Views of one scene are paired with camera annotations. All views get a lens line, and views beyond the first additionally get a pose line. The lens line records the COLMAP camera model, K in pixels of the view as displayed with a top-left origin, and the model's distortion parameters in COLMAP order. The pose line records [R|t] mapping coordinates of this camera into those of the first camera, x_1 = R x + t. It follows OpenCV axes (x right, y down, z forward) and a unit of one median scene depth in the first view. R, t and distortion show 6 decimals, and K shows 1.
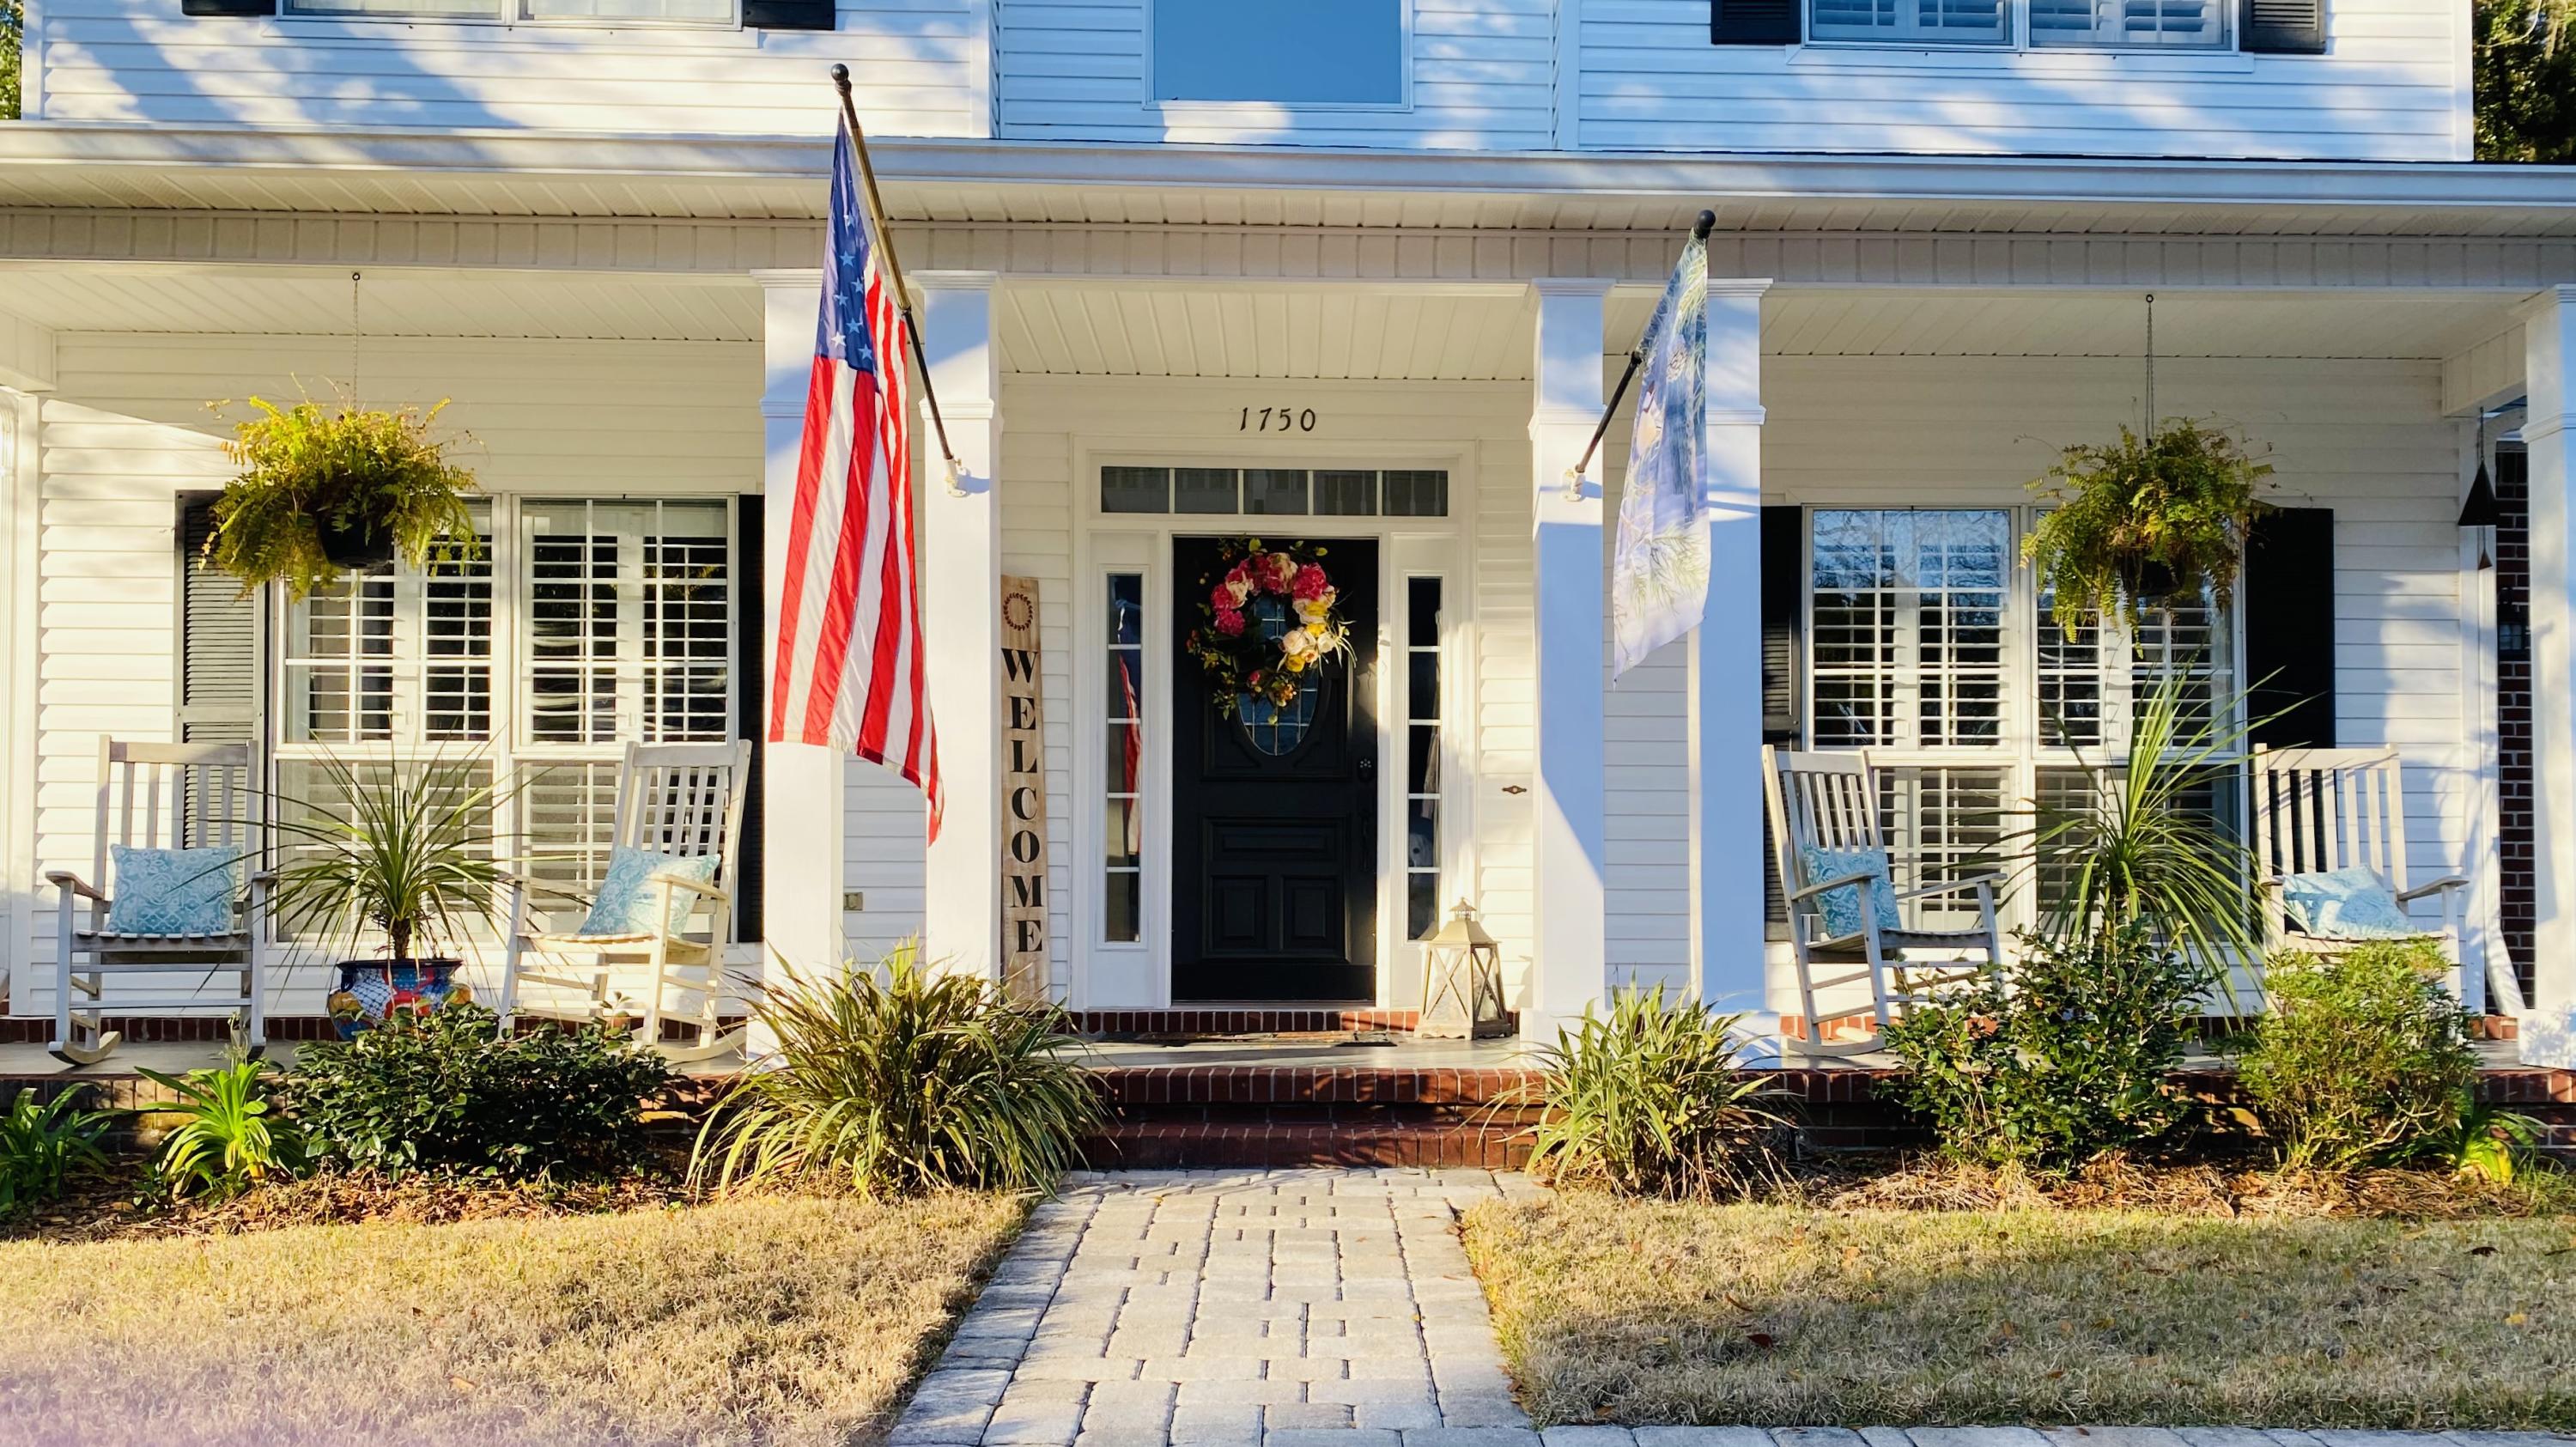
lens RADIAL K [[1976.0, 0, 1407.7], [0, 1976.0, 884.3], [0, 0, 1]] dist [0.009659, 0.002265]
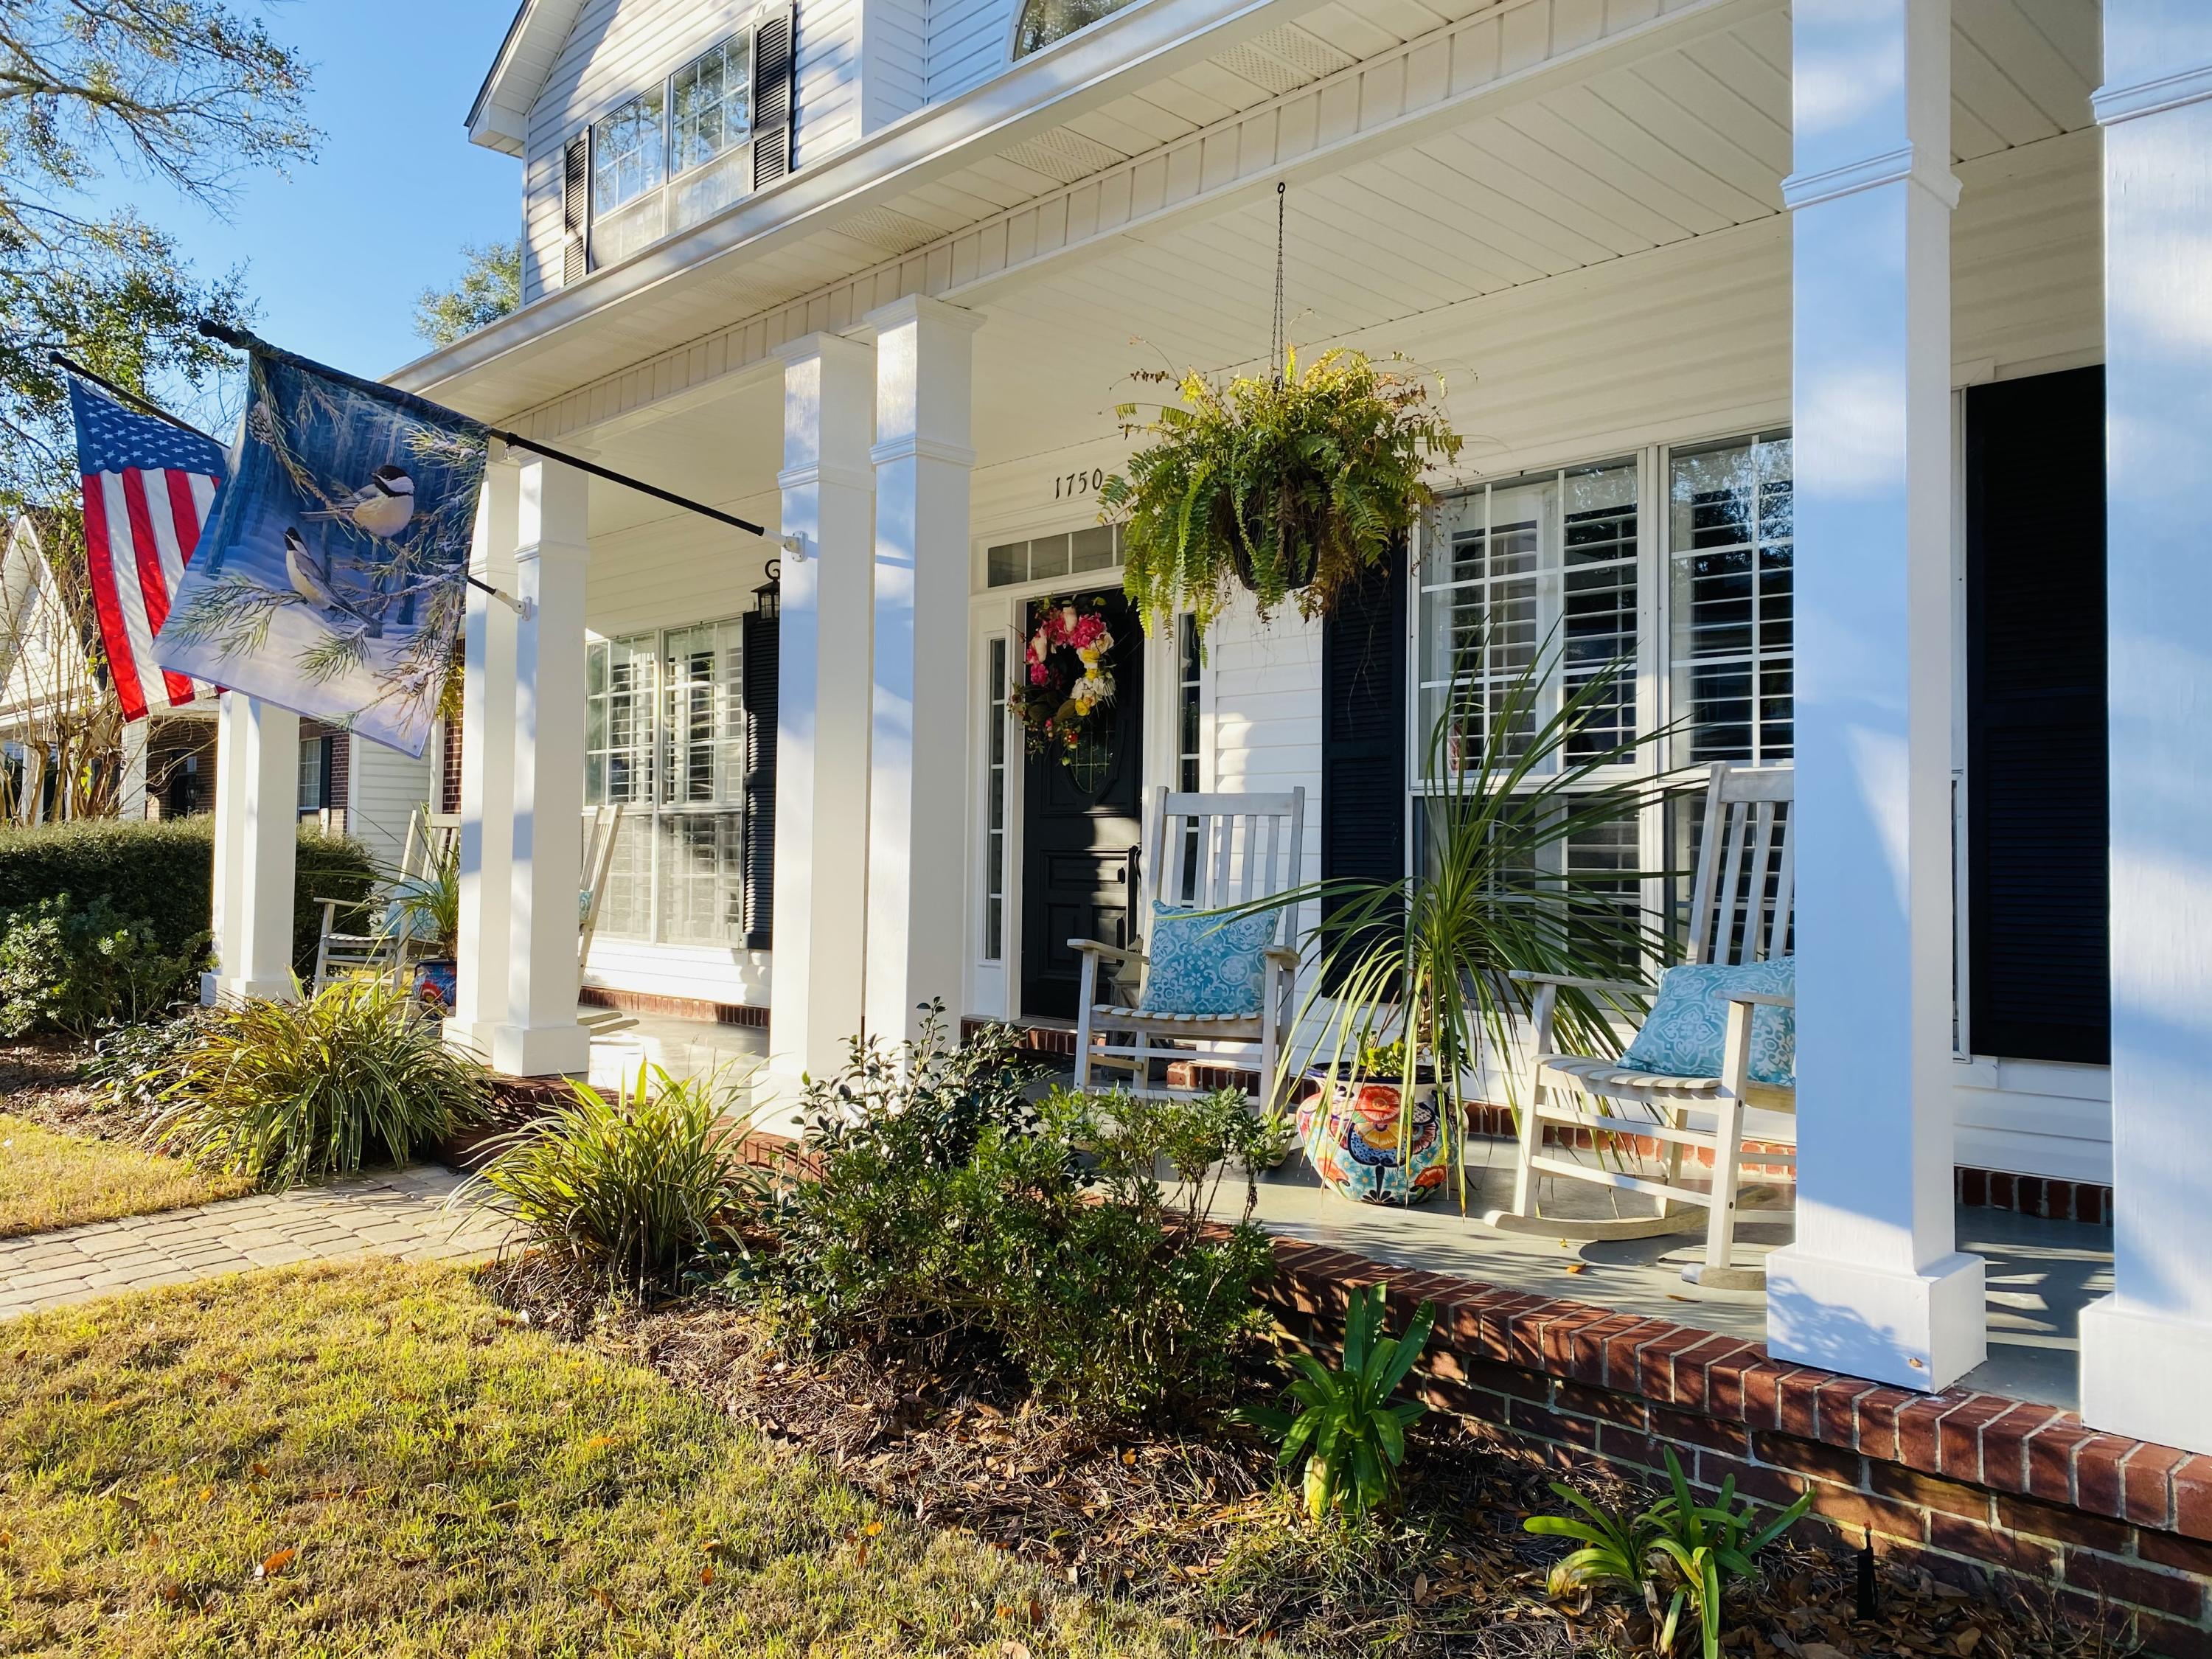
lens RADIAL K [[1660.9, 0, 1099.9], [0, 1660.9, 822.8], [0, 0, 1]] dist [0.056288, -0.053113]
pose [[0.674492, -0.010186, -0.738212, 0.632200], [0.006057, 0.999948, -0.008263, -0.042993], [0.738257, 0.001102, 0.674518, 0.406986]]
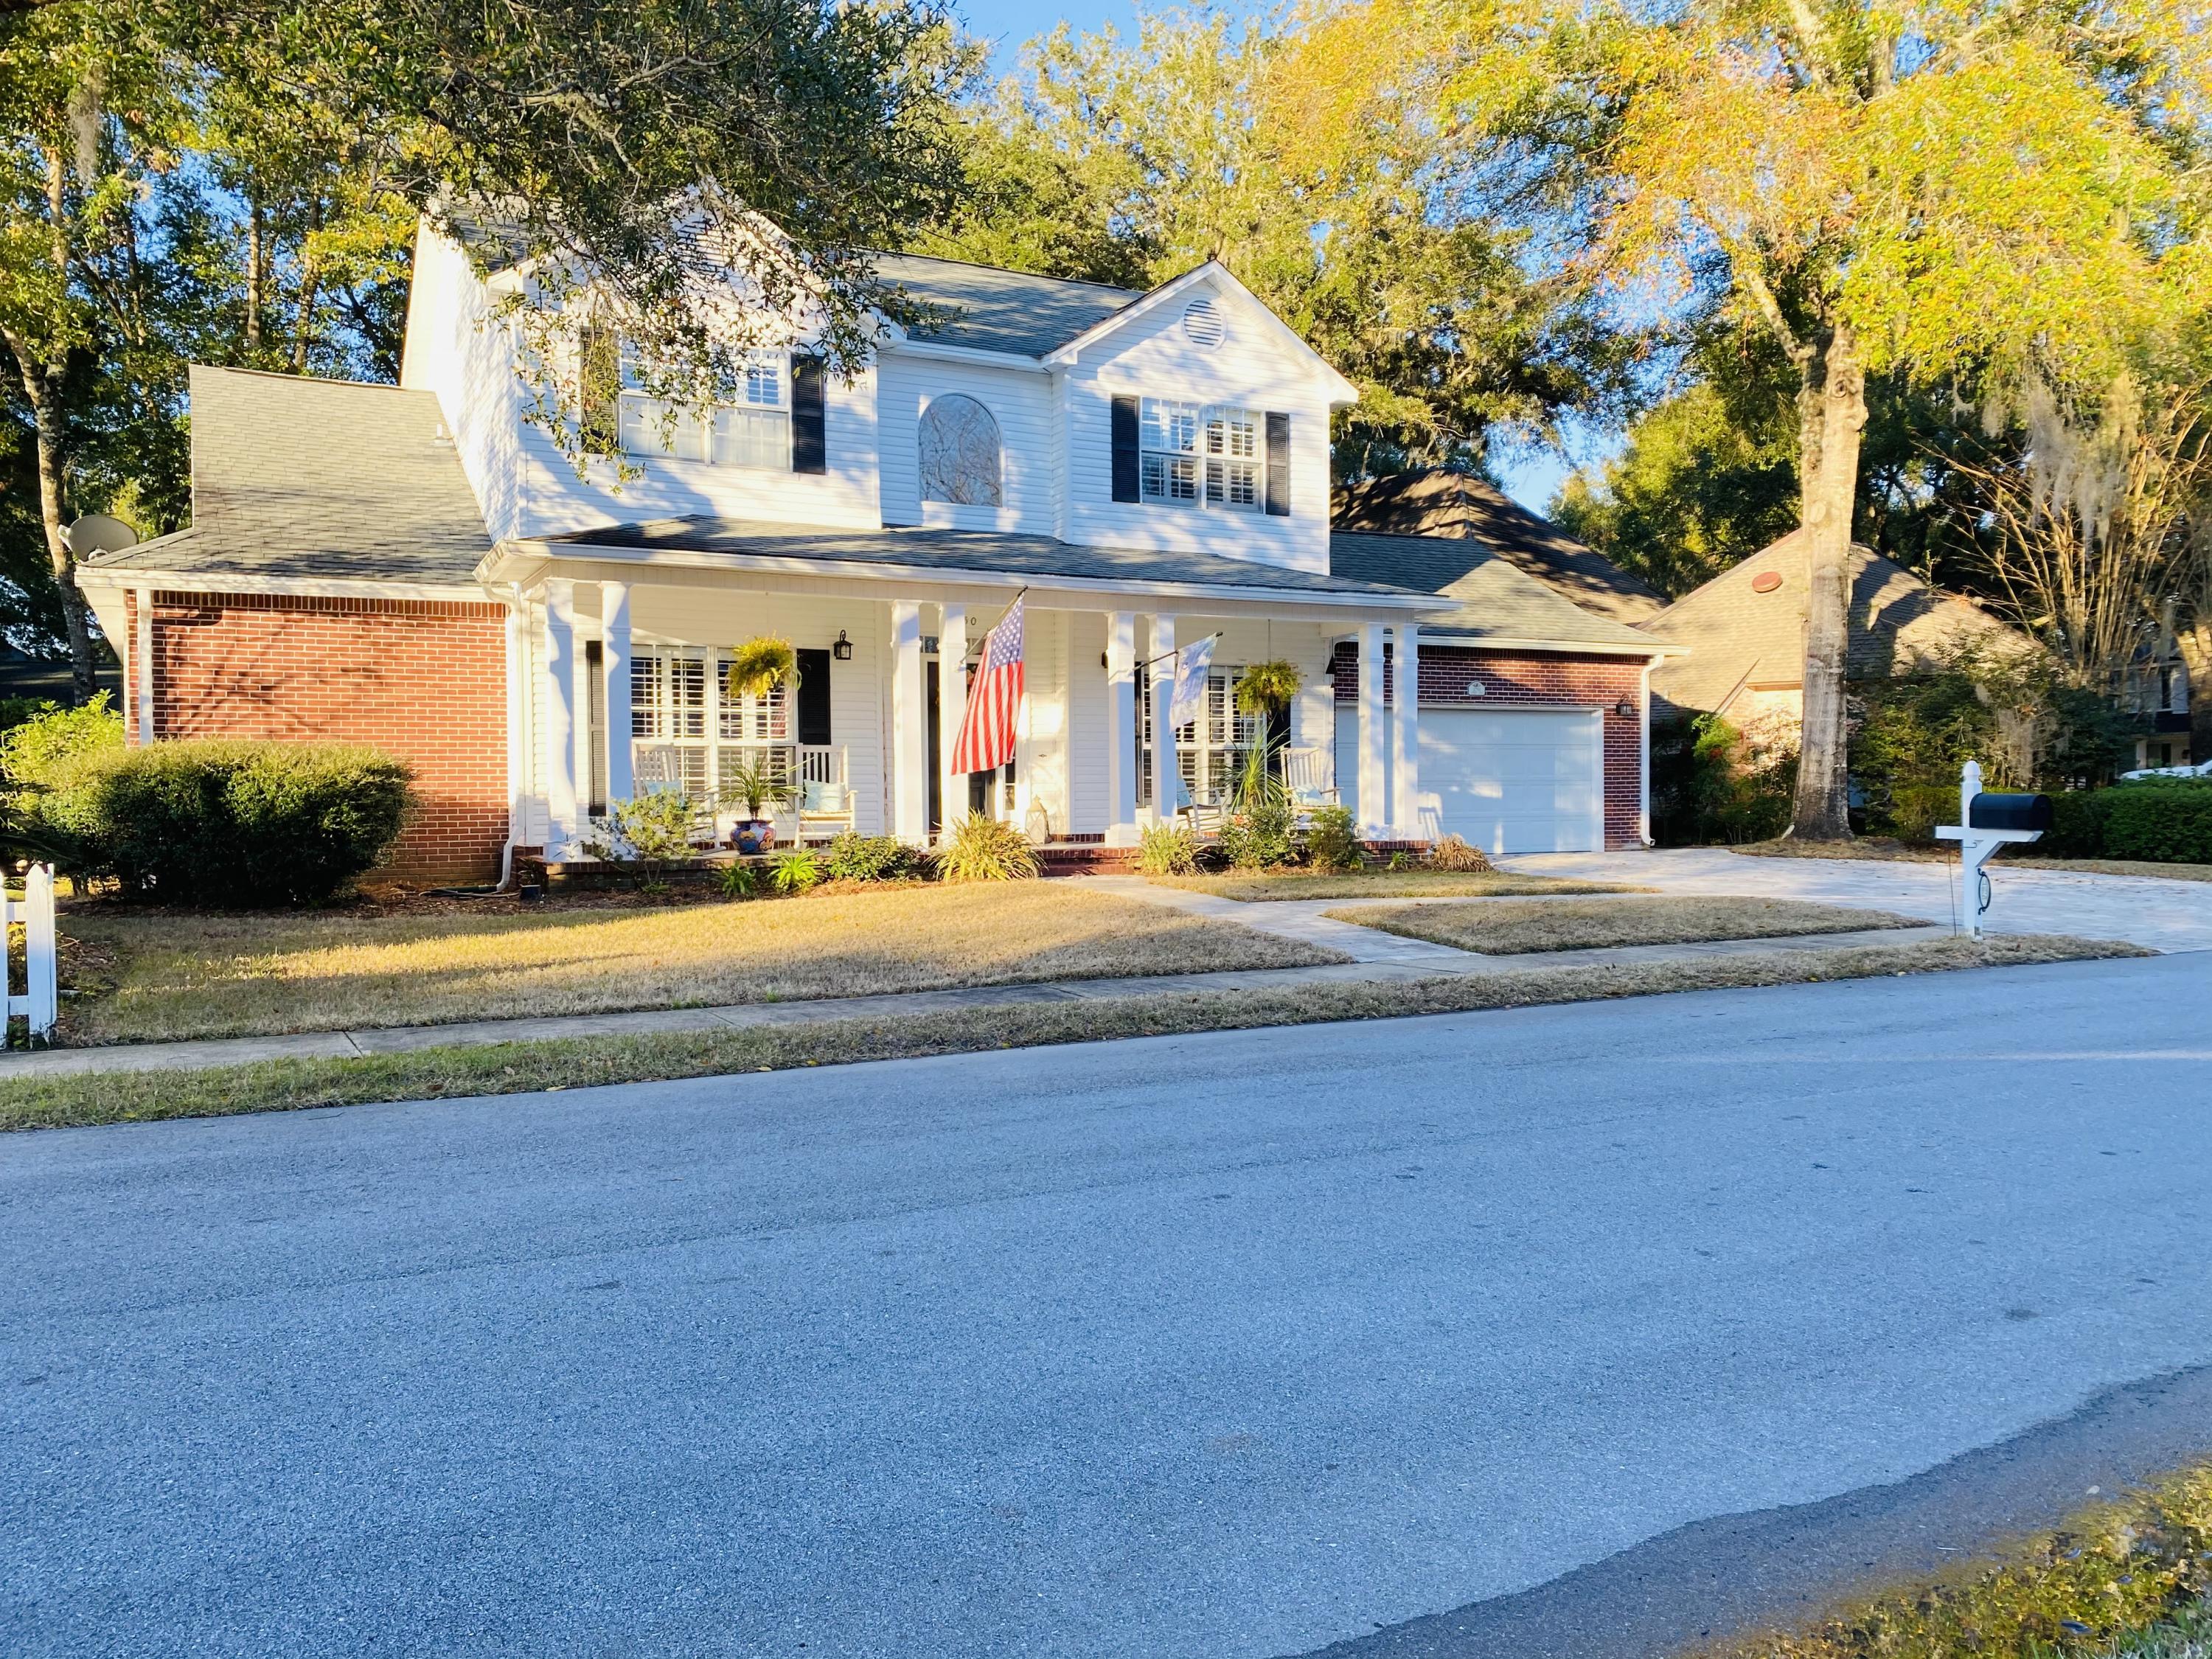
lens RADIAL K [[1660.9, 0, 1114.0], [0, 1660.9, 819.8], [0, 0, 1]] dist [0.056288, -0.053113]
pose [[0.890101, -0.016554, 0.455463, -0.952821], [-0.003276, 0.999082, 0.042716, -0.057771], [-0.455752, -0.039513, 0.889229, -1.177345]]
